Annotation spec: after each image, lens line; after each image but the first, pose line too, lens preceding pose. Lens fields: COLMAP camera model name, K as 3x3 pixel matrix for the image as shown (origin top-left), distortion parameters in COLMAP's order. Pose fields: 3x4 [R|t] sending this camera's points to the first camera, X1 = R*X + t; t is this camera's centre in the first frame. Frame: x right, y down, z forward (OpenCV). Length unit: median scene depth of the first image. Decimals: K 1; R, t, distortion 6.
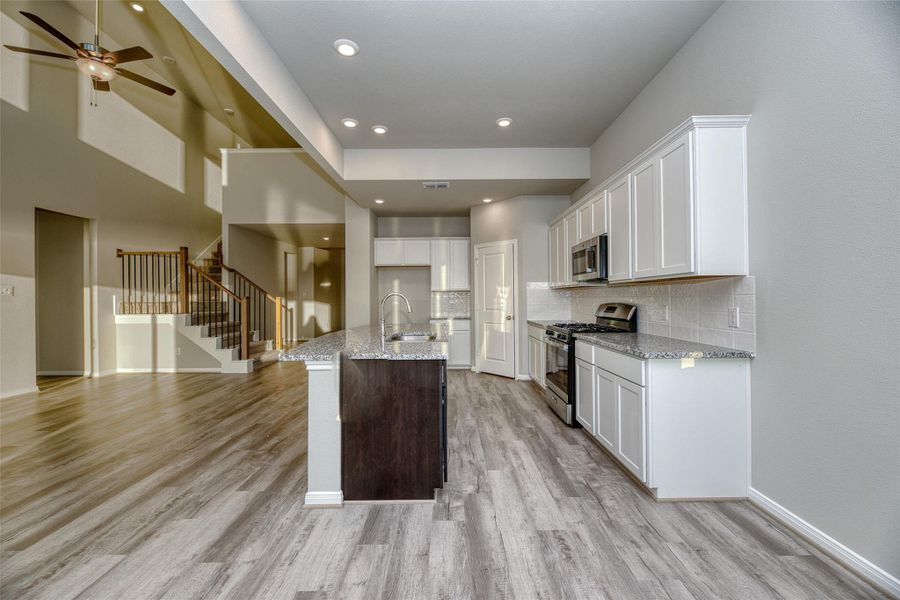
lens RADIAL K [[356.9, 0, 448.0], [0, 356.9, 296.3], [0, 0, 1]] dist [-0.001227, -0.000477]
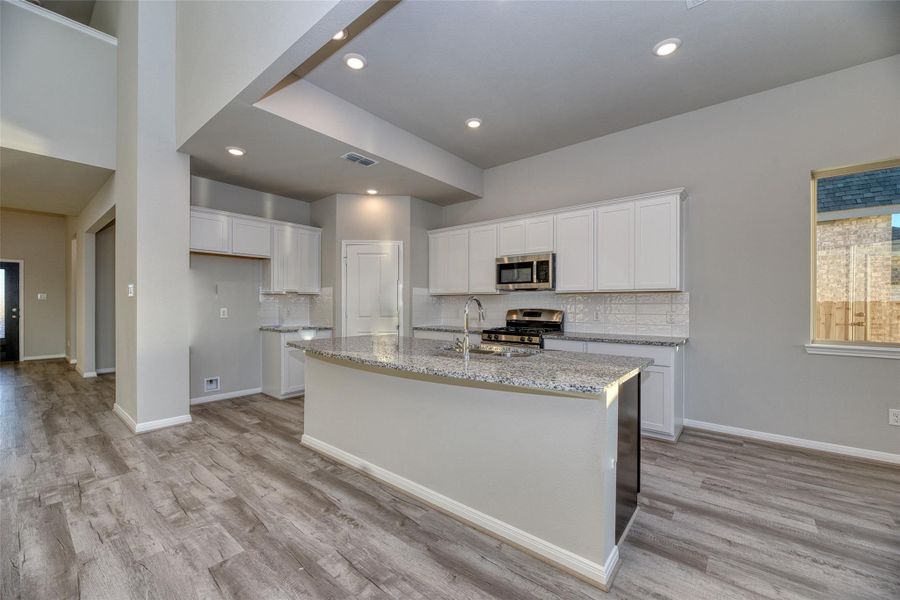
lens RADIAL K [[360.0, 0, 447.9], [0, 360.0, 302.8], [0, 0, 1]] dist [-0.003501, -0.000793]
pose [[0.643379, 0.011065, 0.765468, -0.641655], [-0.012140, 0.999917, -0.004250, 0.006308], [-0.765451, -0.006558, 0.643460, 0.423818]]
